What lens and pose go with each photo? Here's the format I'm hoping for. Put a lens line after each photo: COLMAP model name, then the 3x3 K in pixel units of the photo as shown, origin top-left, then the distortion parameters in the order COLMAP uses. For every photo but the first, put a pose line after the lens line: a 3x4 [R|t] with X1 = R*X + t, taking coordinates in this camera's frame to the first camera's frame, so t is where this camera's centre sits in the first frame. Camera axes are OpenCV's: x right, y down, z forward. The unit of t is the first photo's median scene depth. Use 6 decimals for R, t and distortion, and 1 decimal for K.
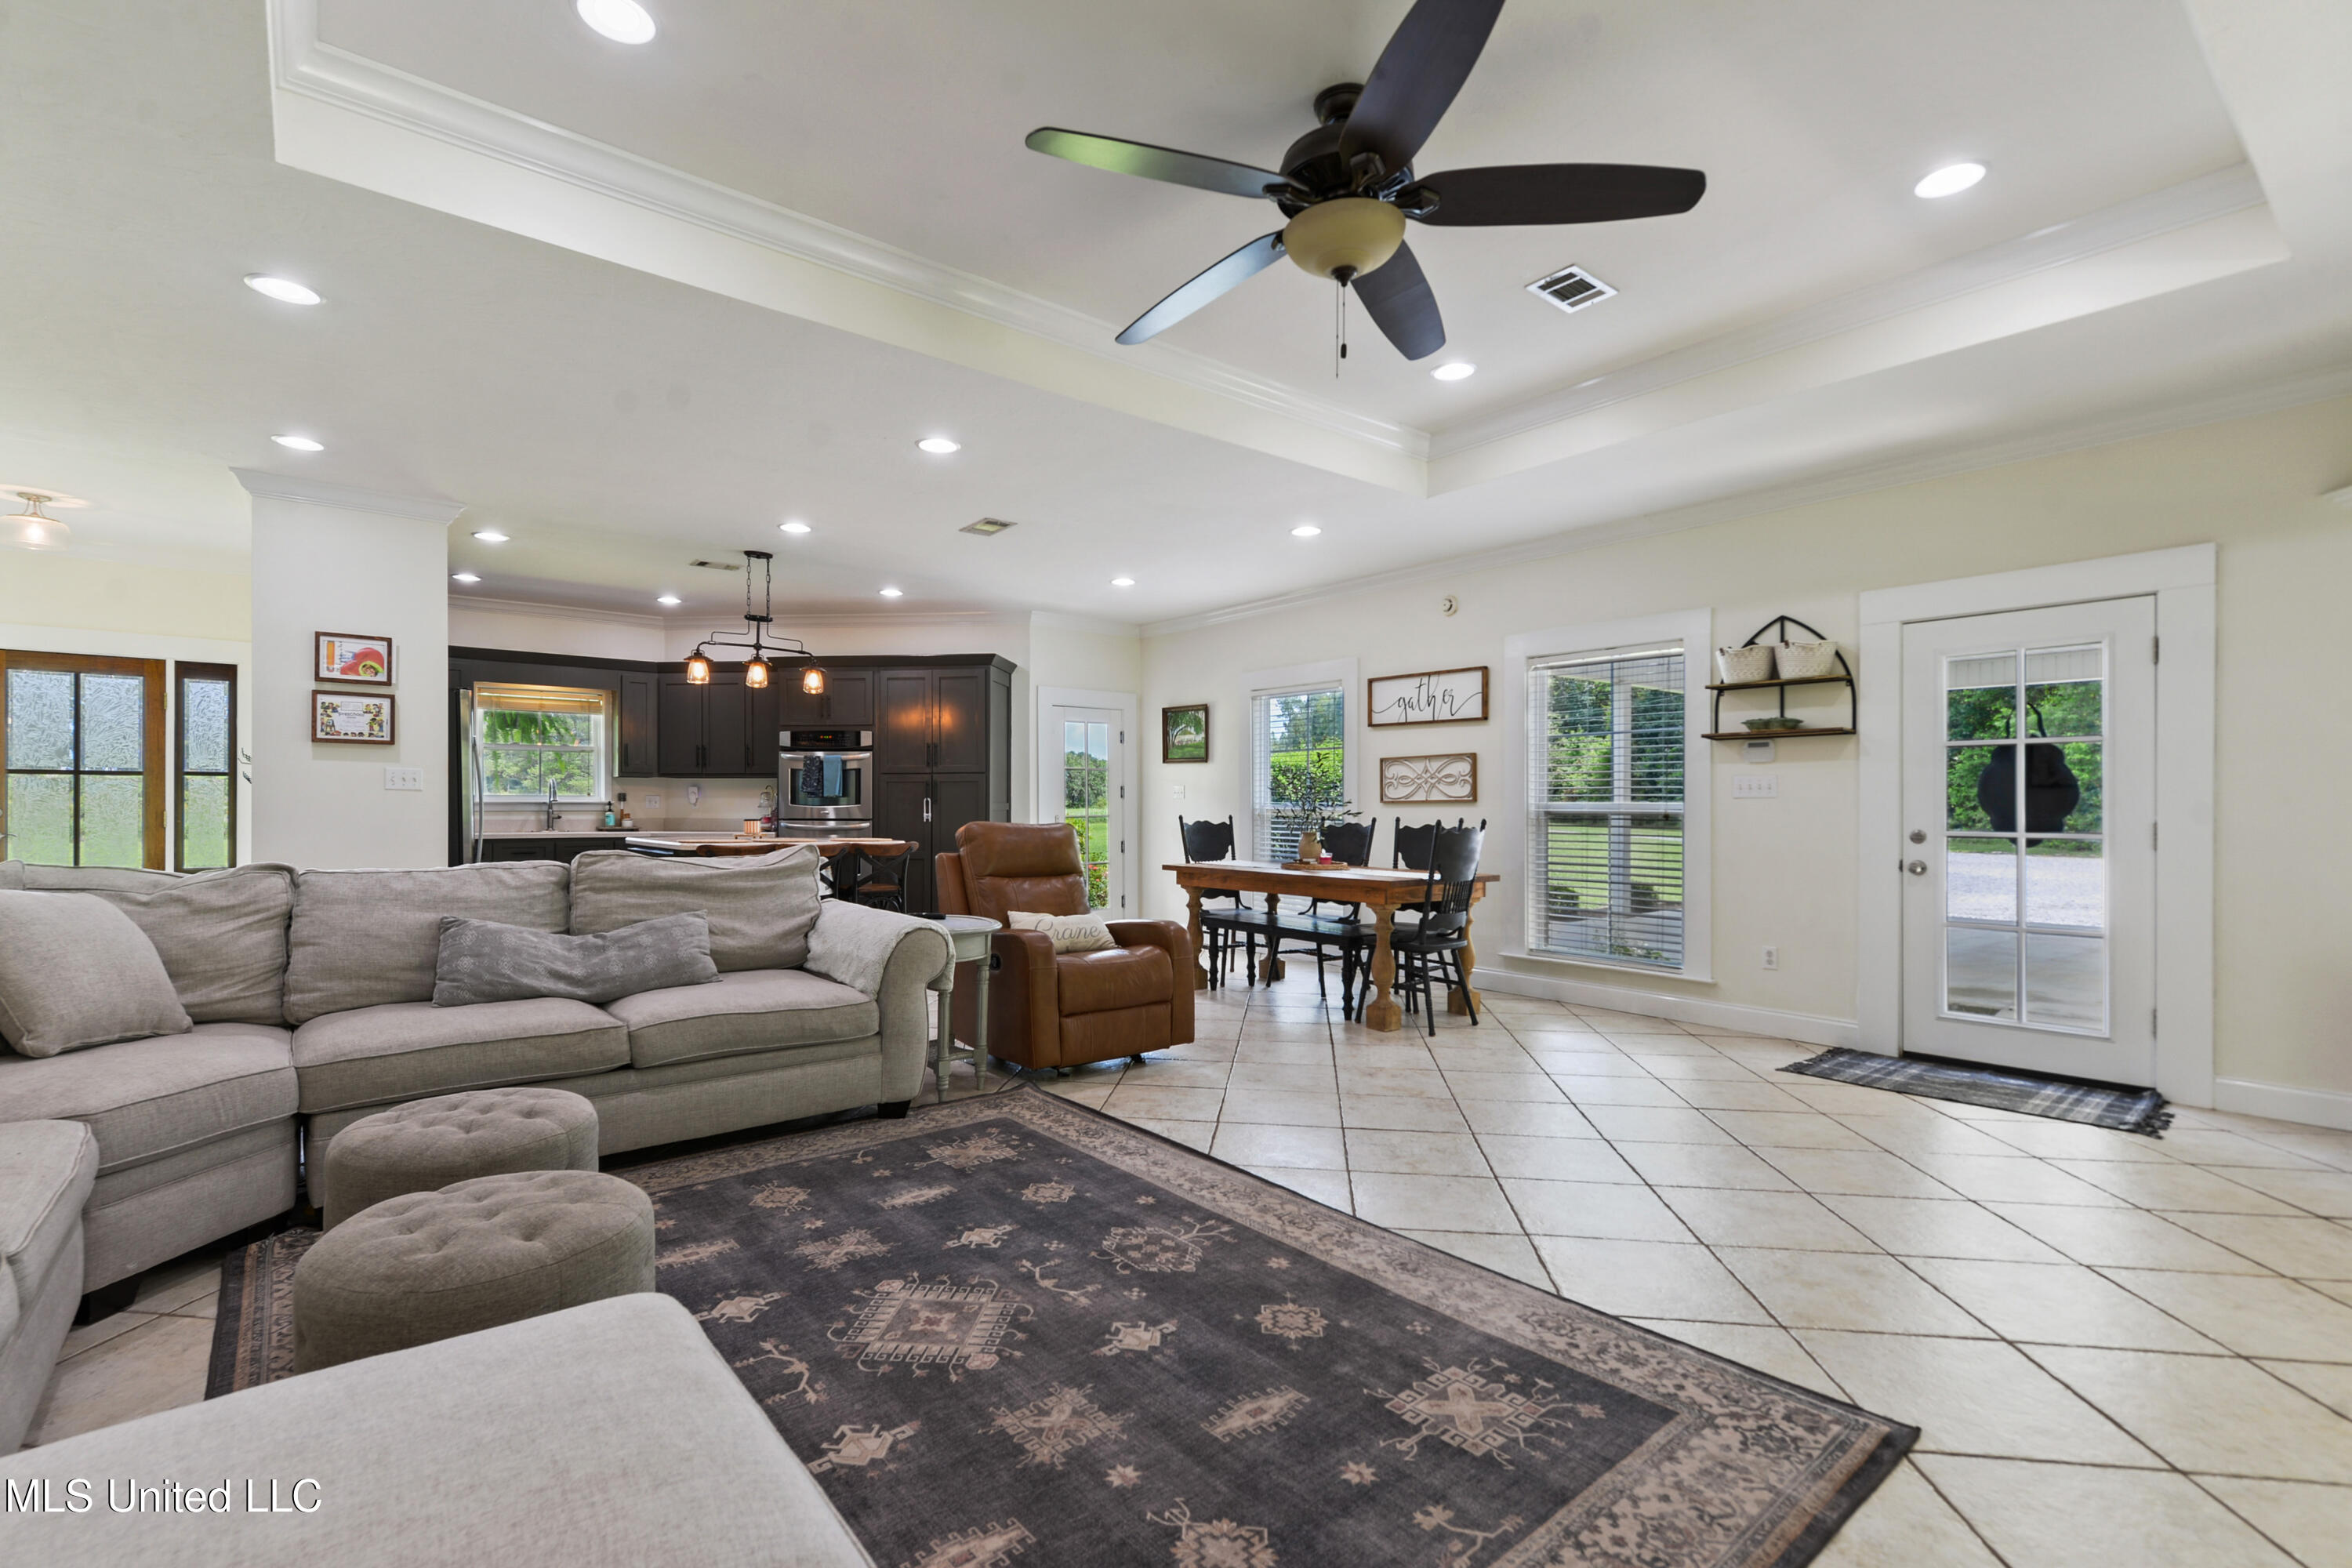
lens RADIAL K [[1073.3, 0, 1083.0], [0, 1073.3, 792.8], [0, 0, 1]] dist [0.014602, -0.000608]
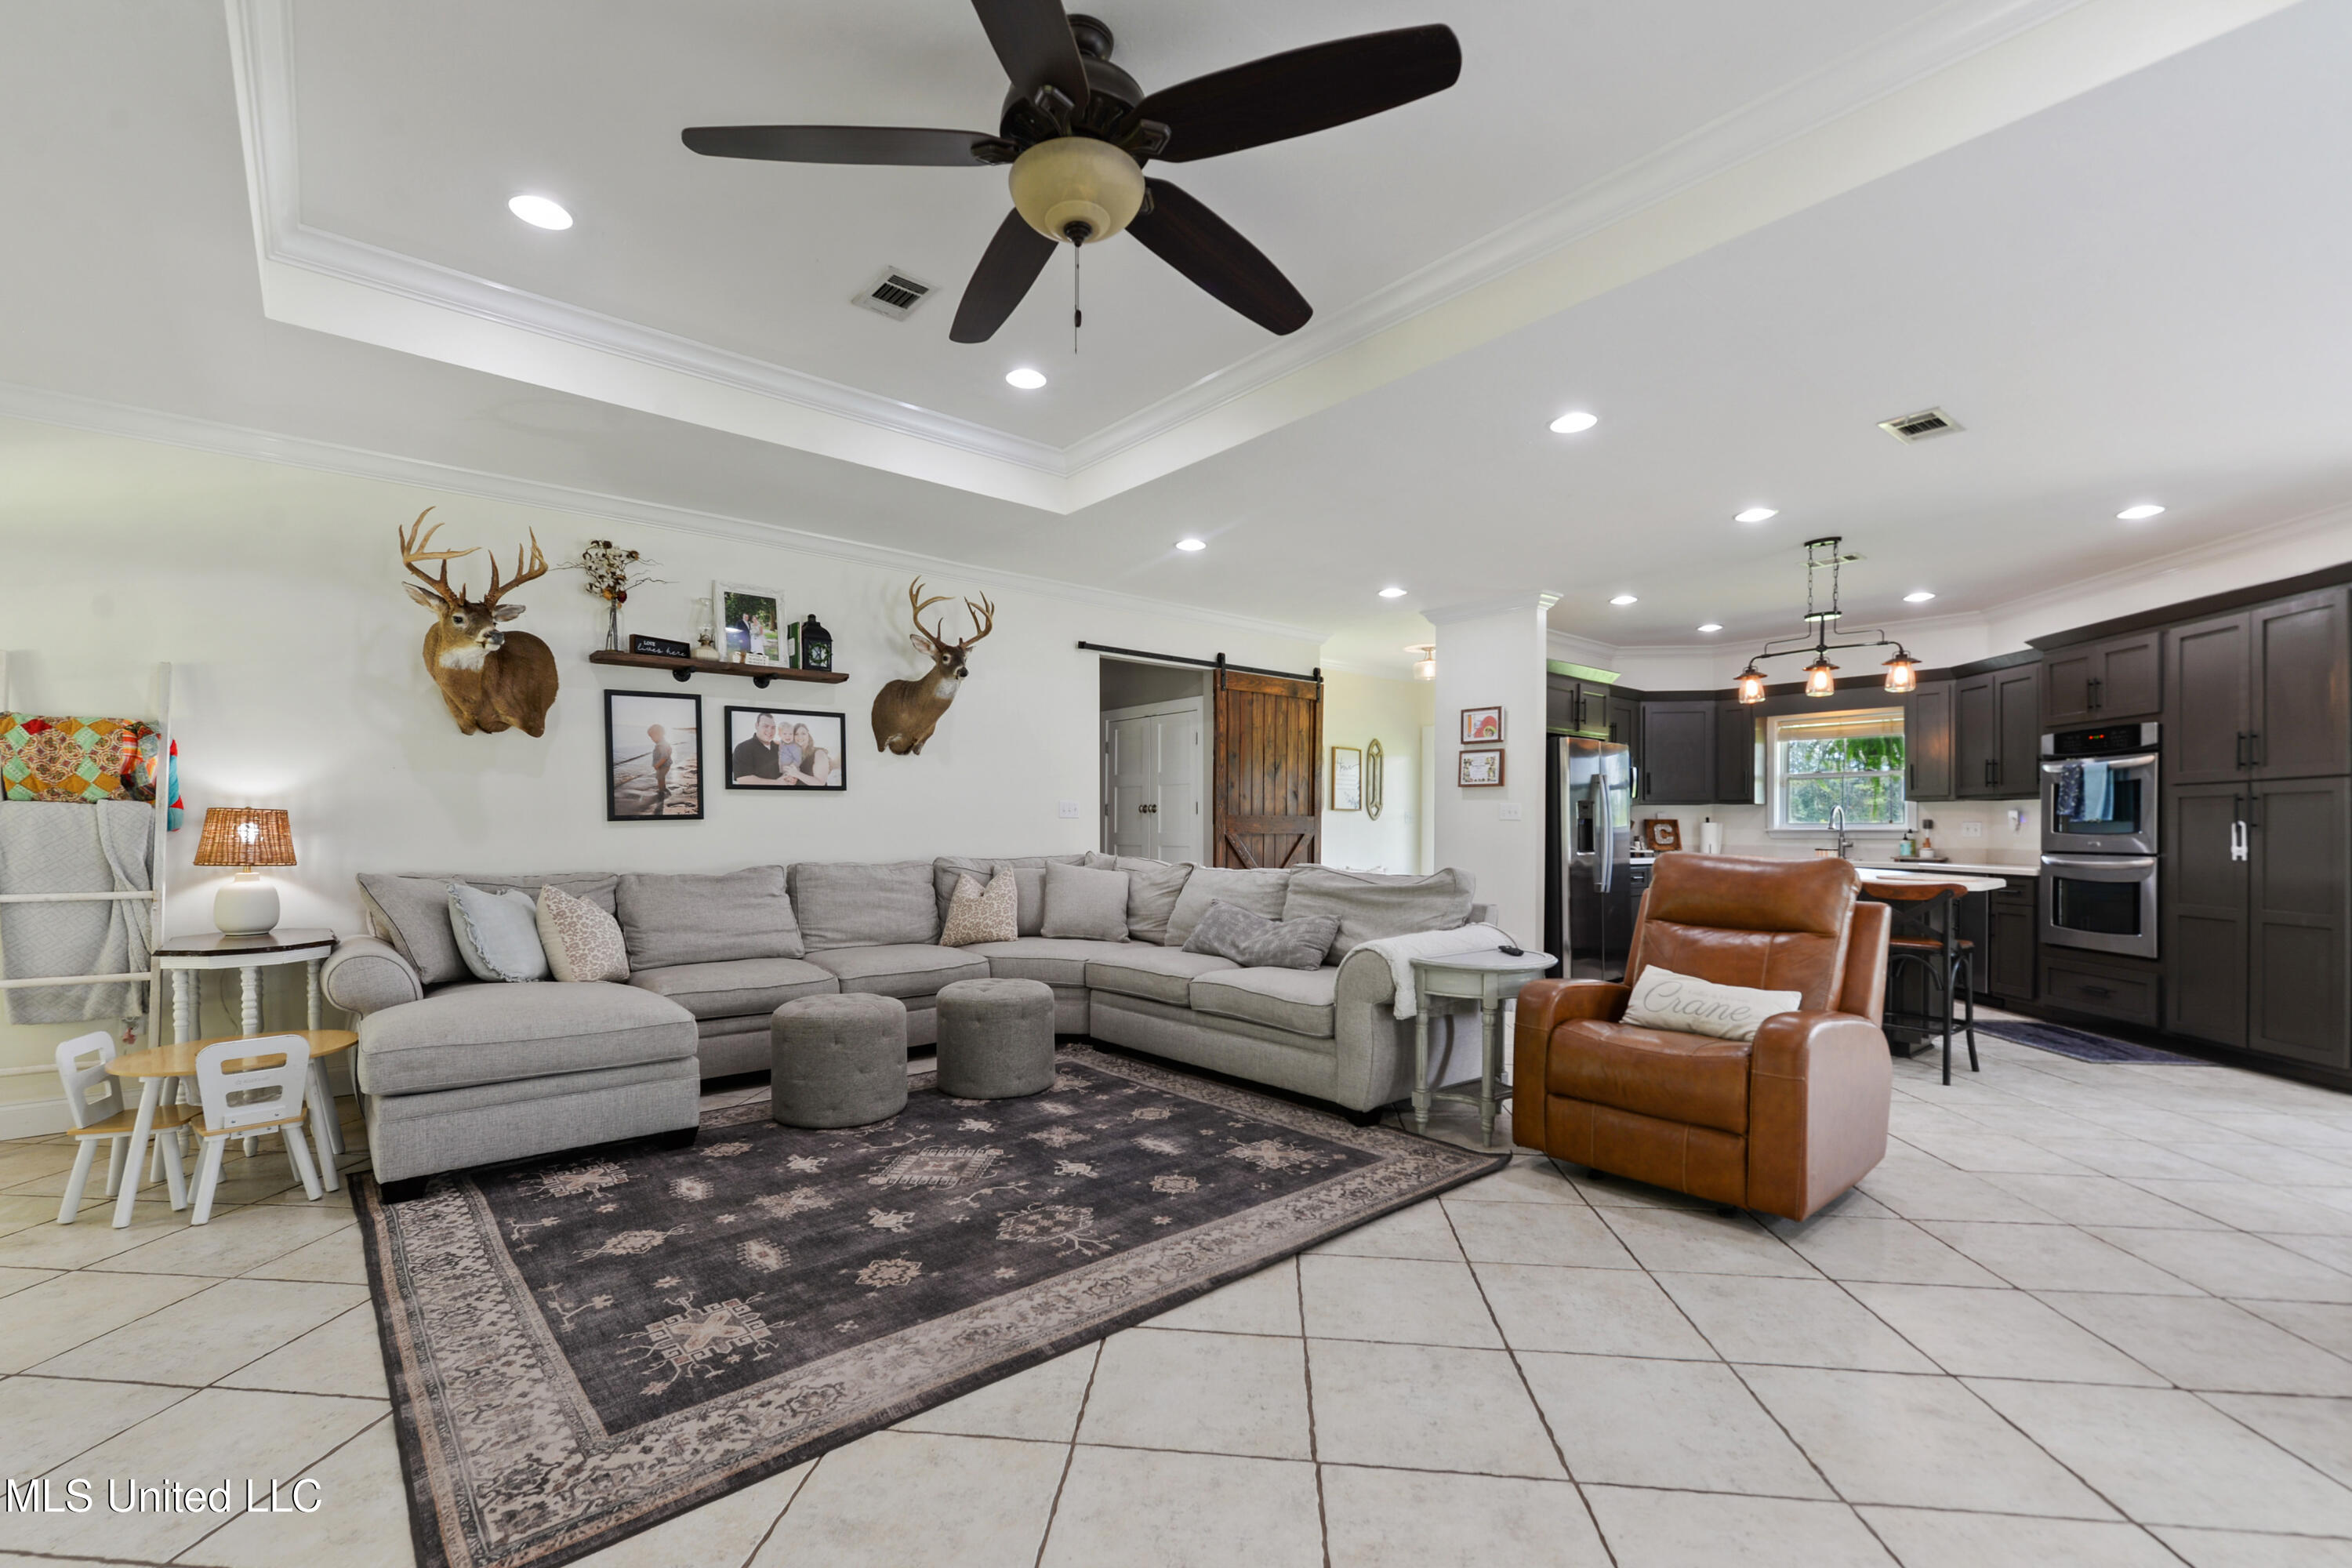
lens RADIAL K [[972.2, 0, 1183.1], [0, 972.2, 834.3], [0, 0, 1]] dist [0.004046, 0.000374]
pose [[0.080056, 0.001811, -0.996789, 1.025712], [0.007899, 0.999966, 0.002451, 0.017063], [0.996759, -0.008070, 0.080039, 1.008488]]
